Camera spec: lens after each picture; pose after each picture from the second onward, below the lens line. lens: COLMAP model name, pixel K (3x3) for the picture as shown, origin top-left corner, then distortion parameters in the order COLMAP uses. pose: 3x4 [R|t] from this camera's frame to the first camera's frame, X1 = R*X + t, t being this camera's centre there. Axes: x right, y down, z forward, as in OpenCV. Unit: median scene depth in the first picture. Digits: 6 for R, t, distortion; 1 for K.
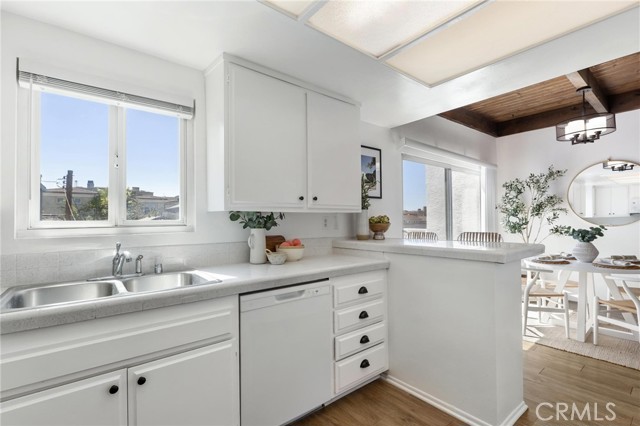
lens RADIAL K [[297.7, 0, 313.4], [0, 297.7, 215.7], [0, 0, 1]] dist [-0.000571, 0.000025]
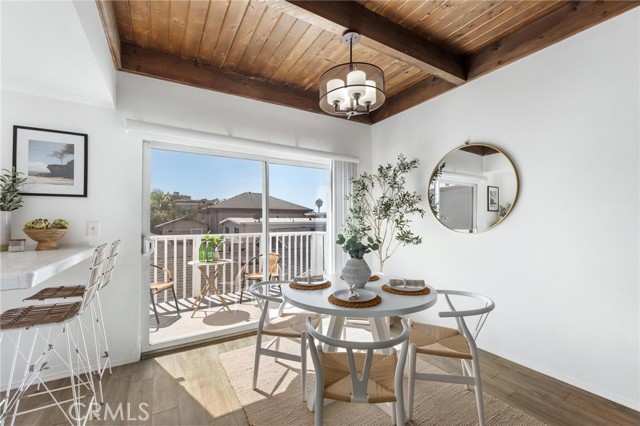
lens RADIAL K [[268.0, 0, 318.2], [0, 268.0, 214.4], [0, 0, 1]] dist [0.001294, -0.000112]
pose [[0.992280, 0.000332, -0.124019, 0.955266], [-0.001349, 0.999966, -0.008117, -0.007461], [0.124012, 0.008221, 0.992247, 0.393276]]
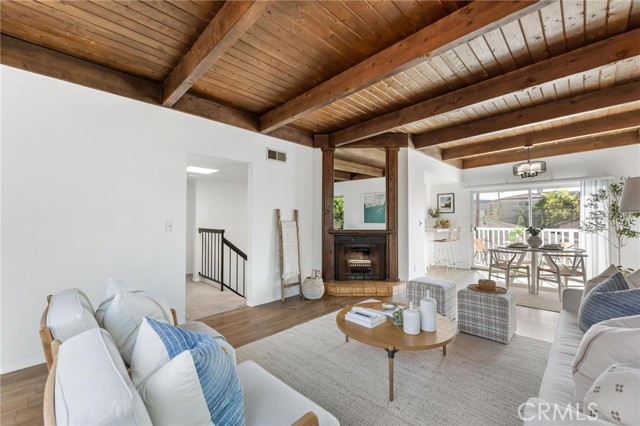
lens RADIAL K [[268.0, 0, 311.5], [0, 268.0, 217.3], [0, 0, 1]] dist [0.001294, -0.000112]
pose [[0.113214, -0.004724, -0.993559, 2.431914], [0.014739, 0.999887, -0.003075, -0.032017], [0.993461, -0.014296, 0.113271, -0.468970]]
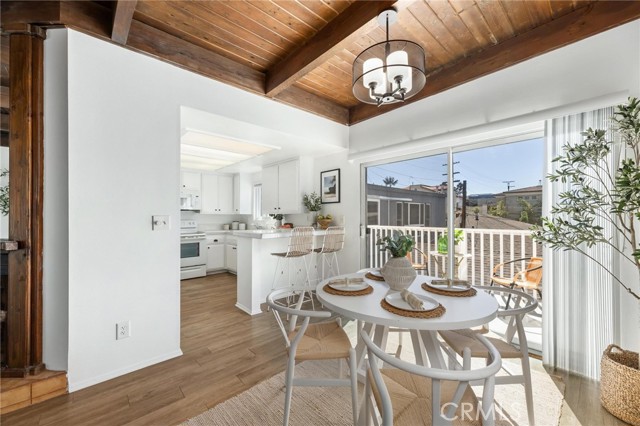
lens RADIAL K [[254.9, 0, 319.0], [0, 254.9, 214.3], [0, 0, 1]] dist [-0.000040, 0.000970]
pose [[0.066974, 0.000290, -0.997755, 1.515485], [0.017547, 0.999845, 0.001469, -0.004638], [0.997600, -0.017606, 0.066959, 0.849393]]
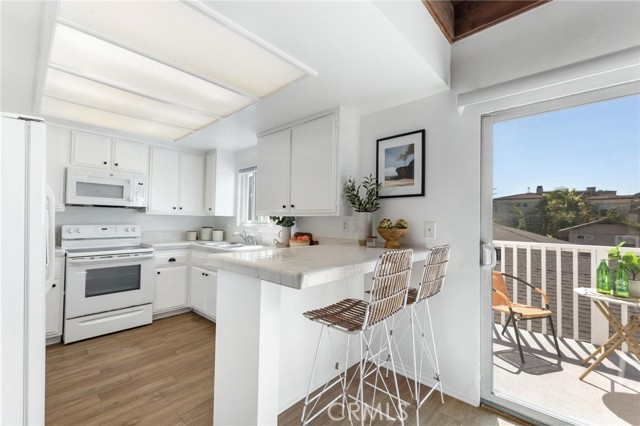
lens RADIAL K [[268.0, 0, 318.8], [0, 268.0, 216.2], [0, 0, 1]] dist [0.001294, -0.000112]
pose [[0.159465, -0.007995, -0.987171, 0.873082], [-0.000701, 0.999966, -0.008211, -0.002024], [0.987203, 0.002001, 0.159454, 0.663958]]
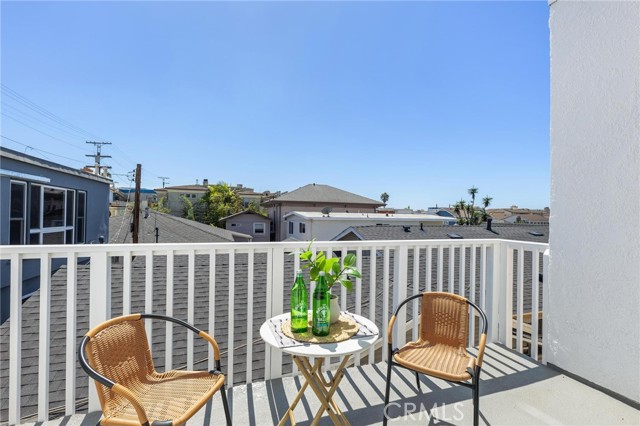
lens RADIAL K [[277.6, 0, 322.4], [0, 277.6, 212.5], [0, 0, 1]] dist [0.008995, -0.000871]
pose [[0.948571, 0.018004, -0.316052, 0.439401], [-0.016852, 0.999838, 0.006378, -0.008956], [0.316115, -0.000724, 0.948721, 1.144483]]
